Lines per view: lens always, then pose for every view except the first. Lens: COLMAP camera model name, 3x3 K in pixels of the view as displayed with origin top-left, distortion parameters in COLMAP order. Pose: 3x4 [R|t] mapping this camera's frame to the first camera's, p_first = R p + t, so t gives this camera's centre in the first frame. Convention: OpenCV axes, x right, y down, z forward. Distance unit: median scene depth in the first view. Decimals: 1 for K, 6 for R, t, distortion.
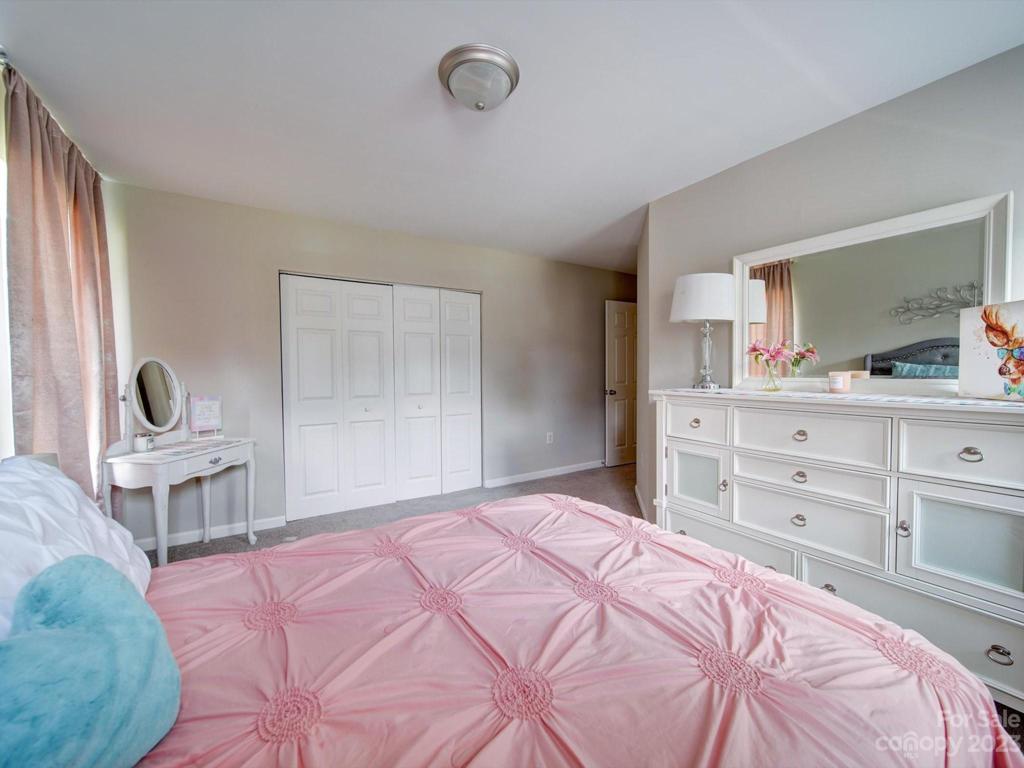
lens RADIAL K [[402.6, 0, 511.5], [0, 402.6, 383.5], [0, 0, 1]] dist [-0.000186, -0.000536]
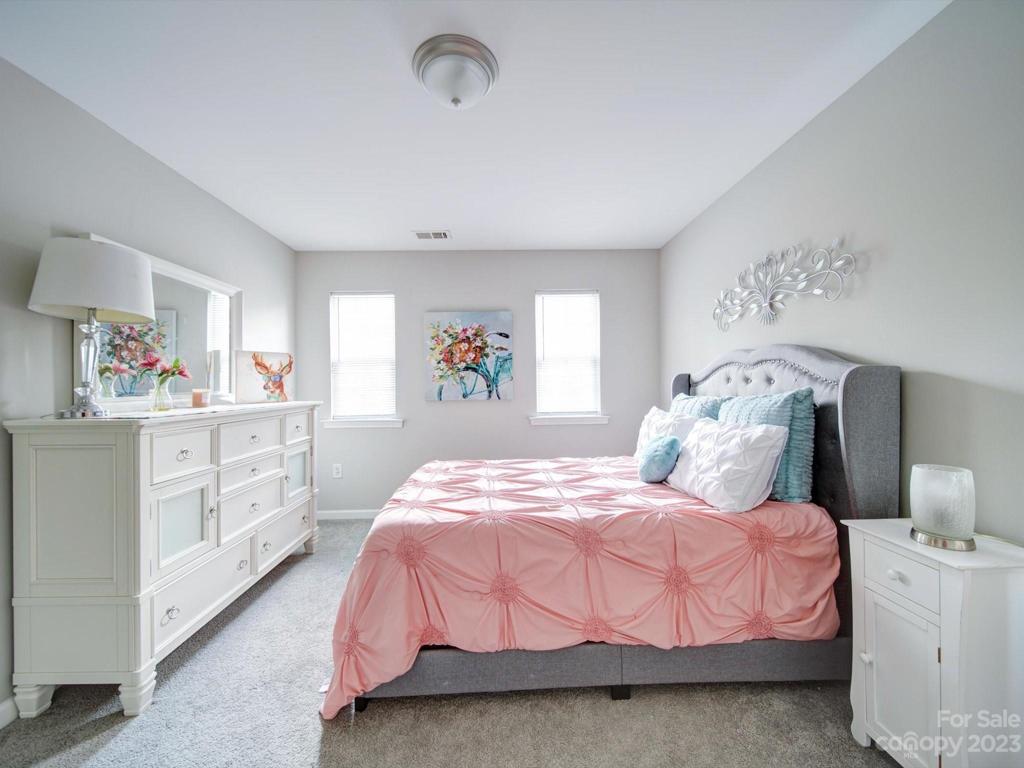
lens RADIAL K [[402.6, 0, 510.9], [0, 402.6, 383.5], [0, 0, 1]] dist [-0.000186, -0.000536]
pose [[-0.853983, 0.008767, 0.520227, -0.778894], [0.027542, 0.999218, 0.028372, -0.071307], [-0.519572, 0.038557, -0.853556, 2.025761]]
